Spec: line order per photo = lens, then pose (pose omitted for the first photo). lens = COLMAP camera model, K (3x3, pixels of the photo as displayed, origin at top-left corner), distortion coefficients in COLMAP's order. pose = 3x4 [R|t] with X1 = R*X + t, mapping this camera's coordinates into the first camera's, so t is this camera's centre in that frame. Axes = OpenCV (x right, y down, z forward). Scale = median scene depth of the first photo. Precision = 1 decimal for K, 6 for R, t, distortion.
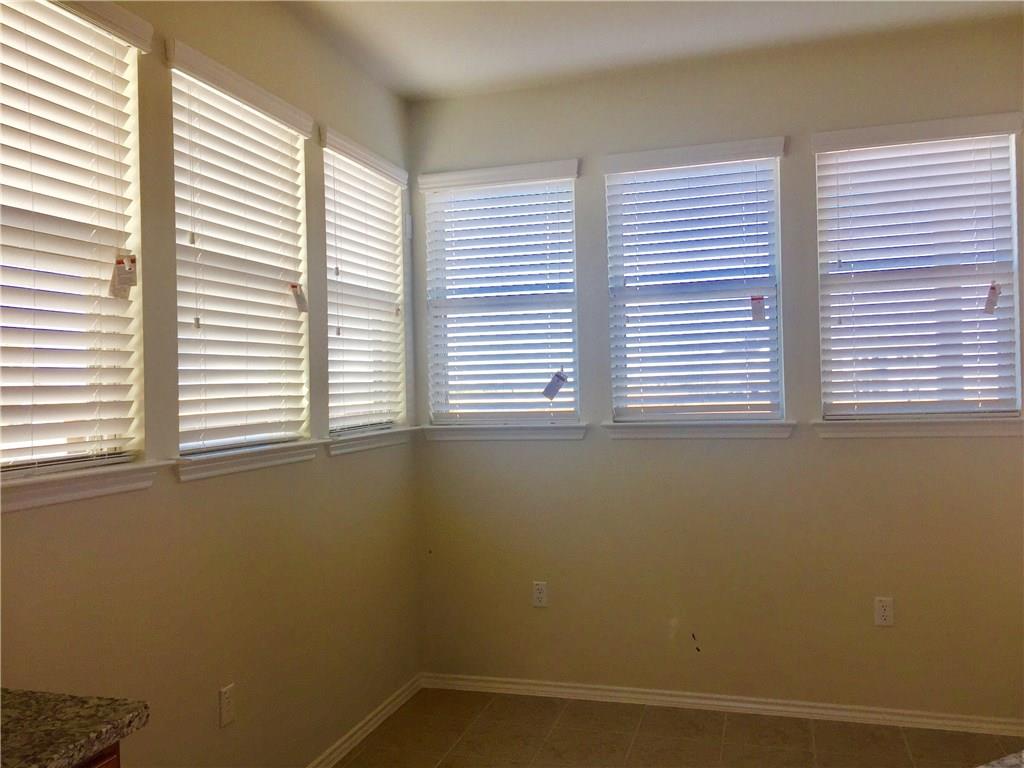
lens RADIAL K [[874.5, 0, 514.4], [0, 874.5, 382.0], [0, 0, 1]] dist [0.088750, -0.118577]
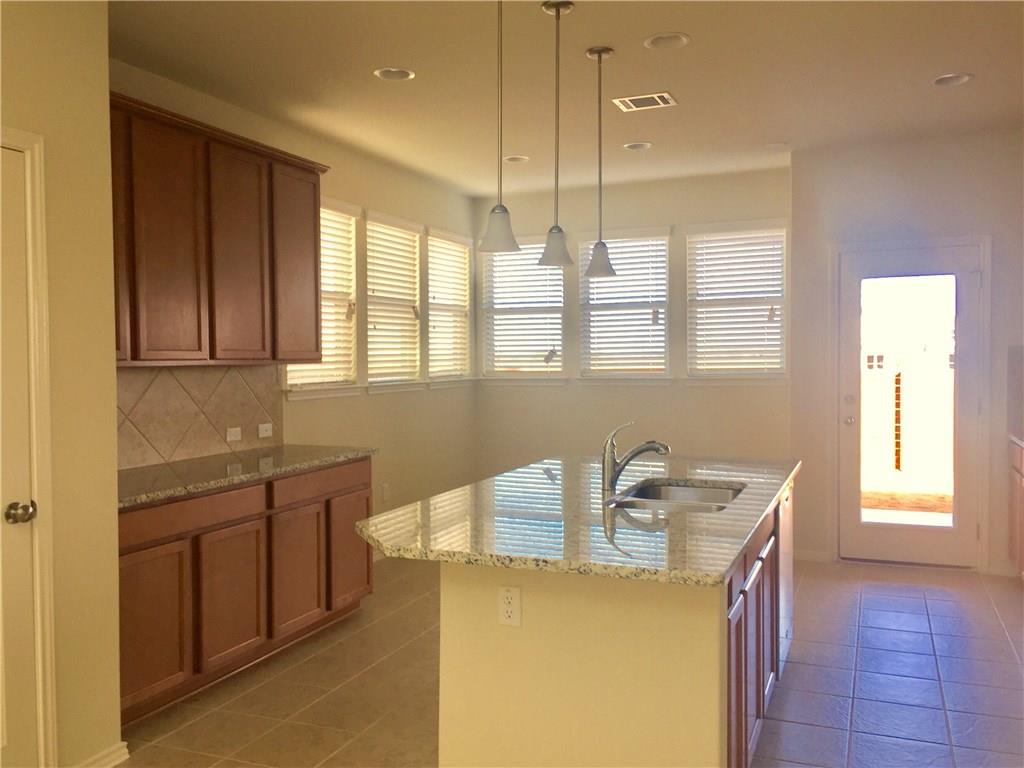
lens RADIAL K [[874.5, 0, 514.4], [0, 874.5, 382.0], [0, 0, 1]] dist [0.088750, -0.118577]
pose [[0.993891, 0.019436, -0.108637, 0.209749], [-0.015409, 0.999167, 0.037783, -0.012978], [0.109281, -0.035878, 0.993363, -1.010909]]
